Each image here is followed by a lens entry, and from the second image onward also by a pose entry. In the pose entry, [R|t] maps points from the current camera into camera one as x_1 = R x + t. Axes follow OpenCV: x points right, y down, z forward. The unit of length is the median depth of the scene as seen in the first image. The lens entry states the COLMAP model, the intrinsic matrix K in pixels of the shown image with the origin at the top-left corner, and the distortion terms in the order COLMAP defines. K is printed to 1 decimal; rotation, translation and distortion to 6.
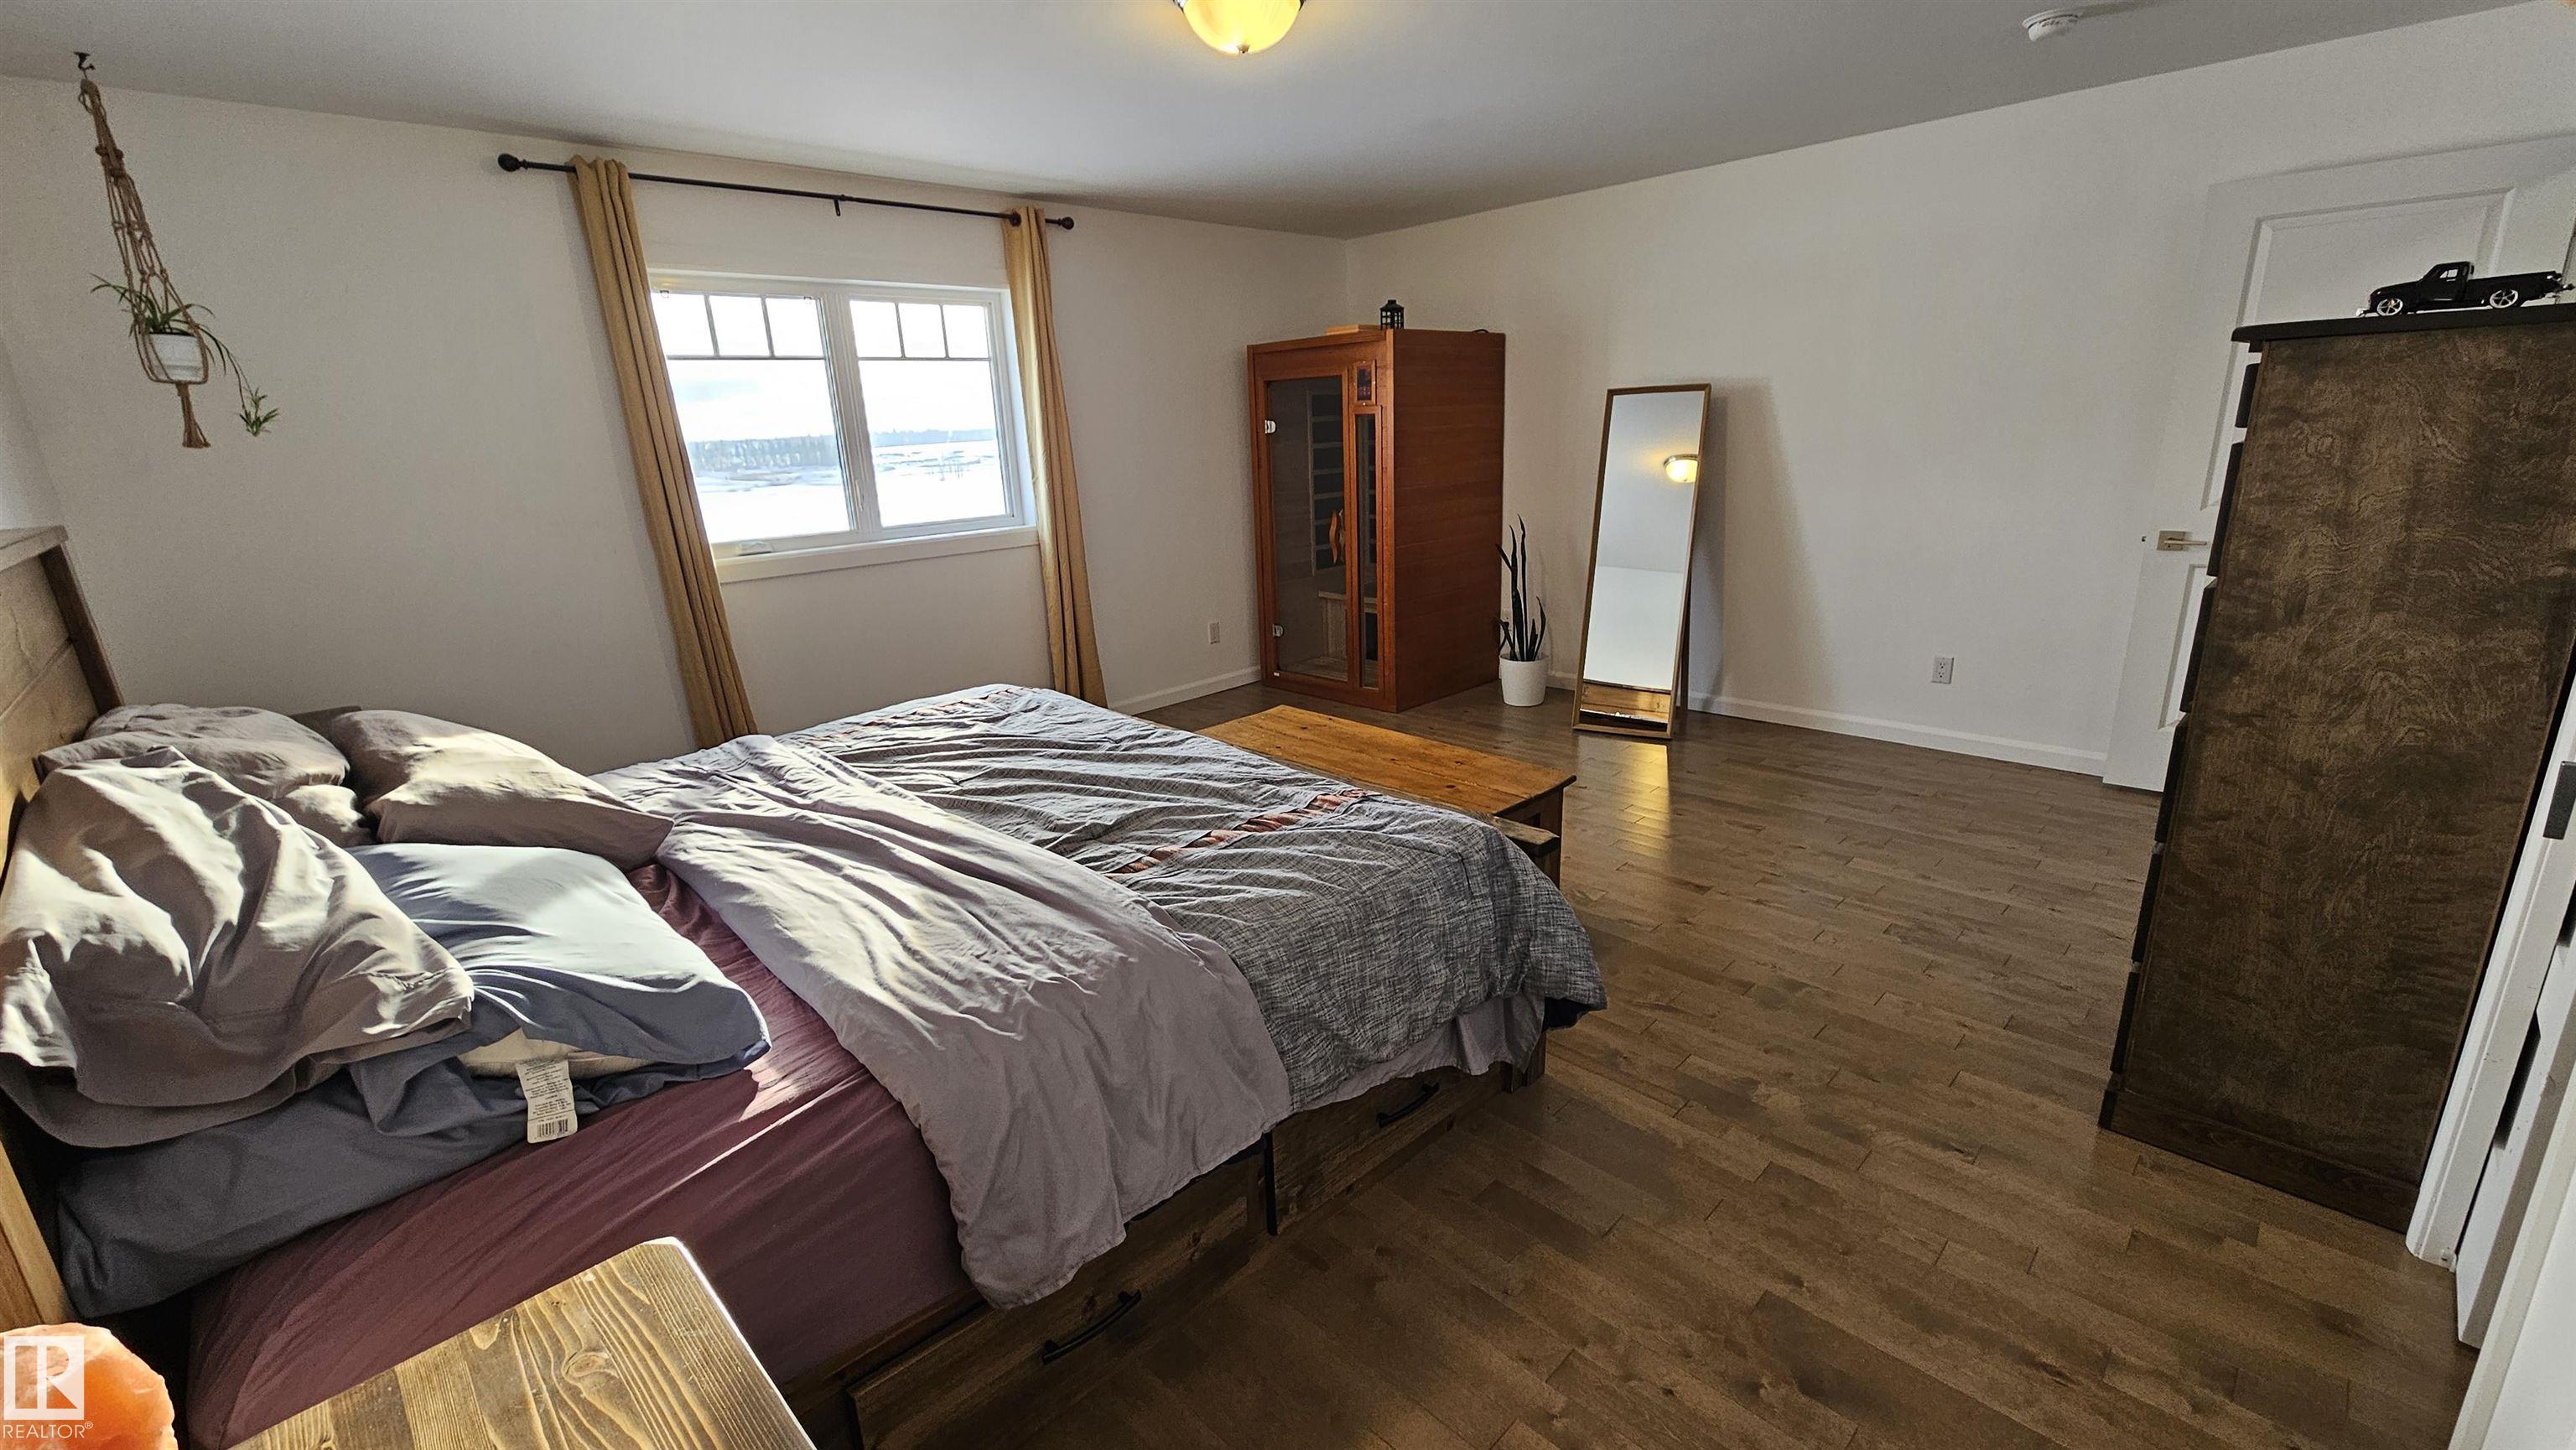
lens RADIAL K [[1082.0, 0, 1288.0], [0, 1082.0, 725.0], [0, 0, 1]] dist [-0.000959, -0.000188]
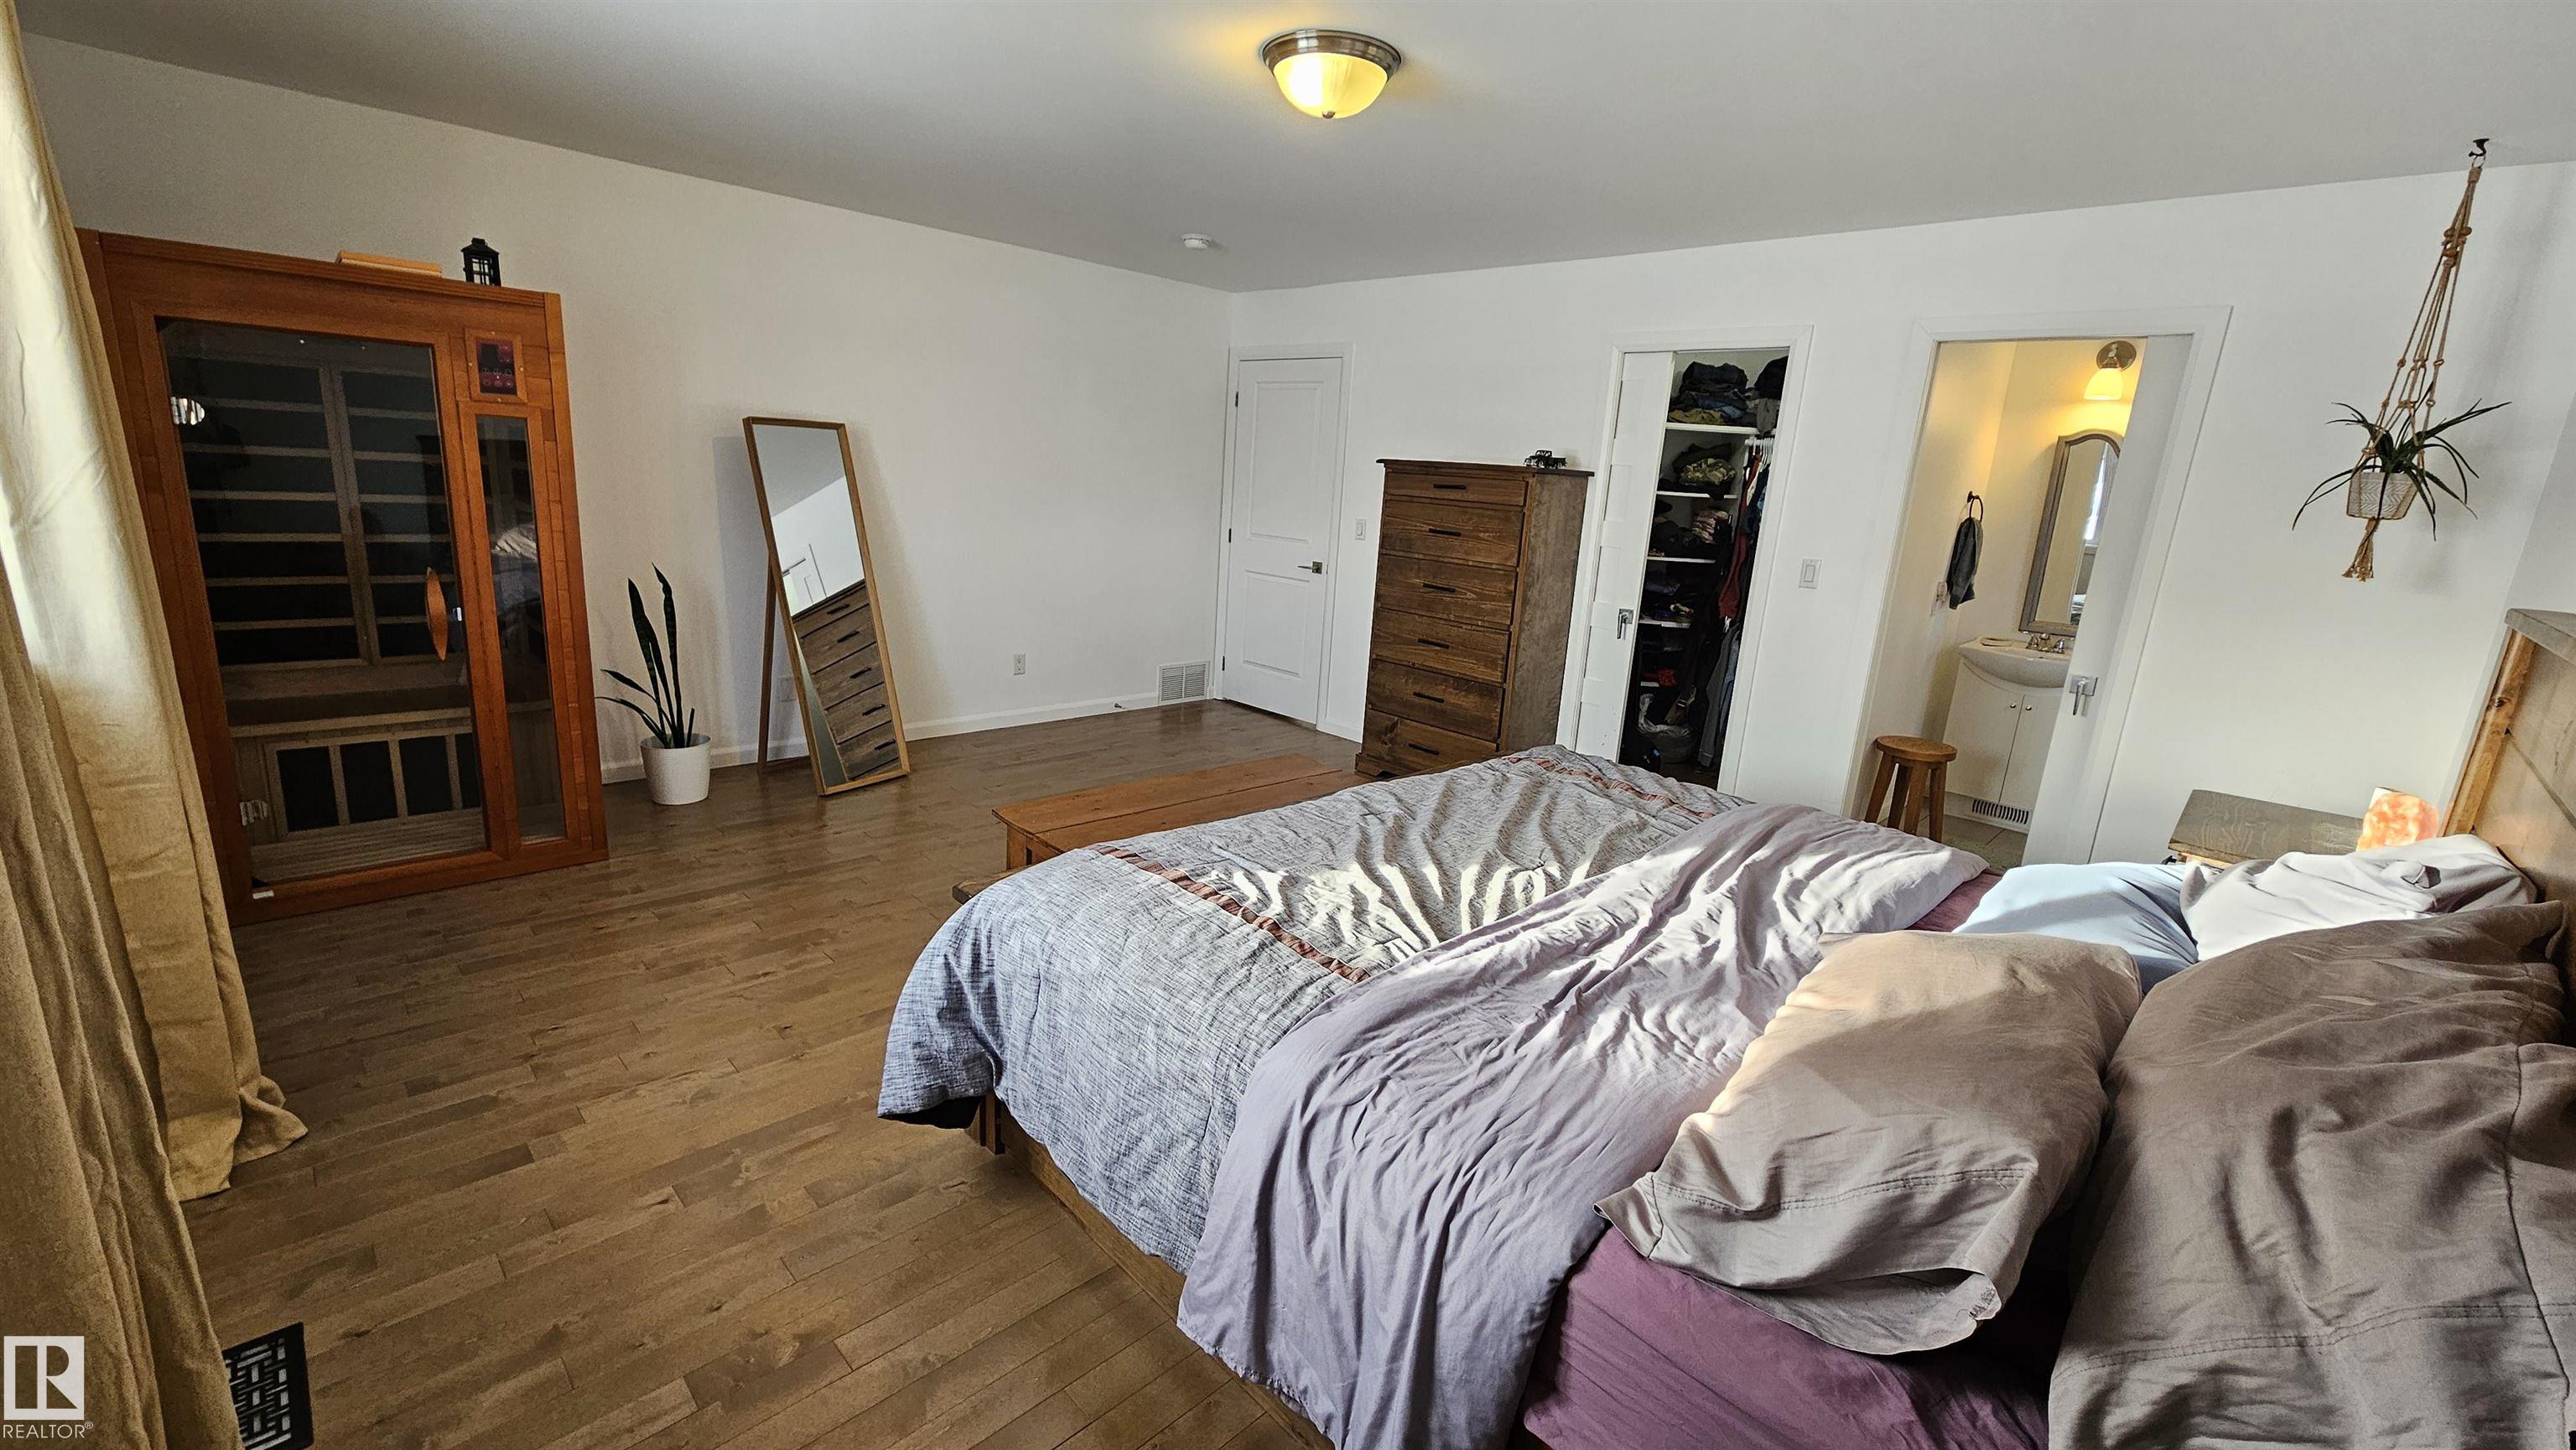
lens RADIAL K [[1053.3, 0, 1288.0], [0, 1053.3, 725.0], [0, 0, 1]] dist [-0.000967, -0.000023]
pose [[-0.016455, -0.195050, 0.980655, -0.625419], [0.209493, 0.958346, 0.194128, -0.150593], [-0.977672, 0.208634, 0.025091, 0.627115]]
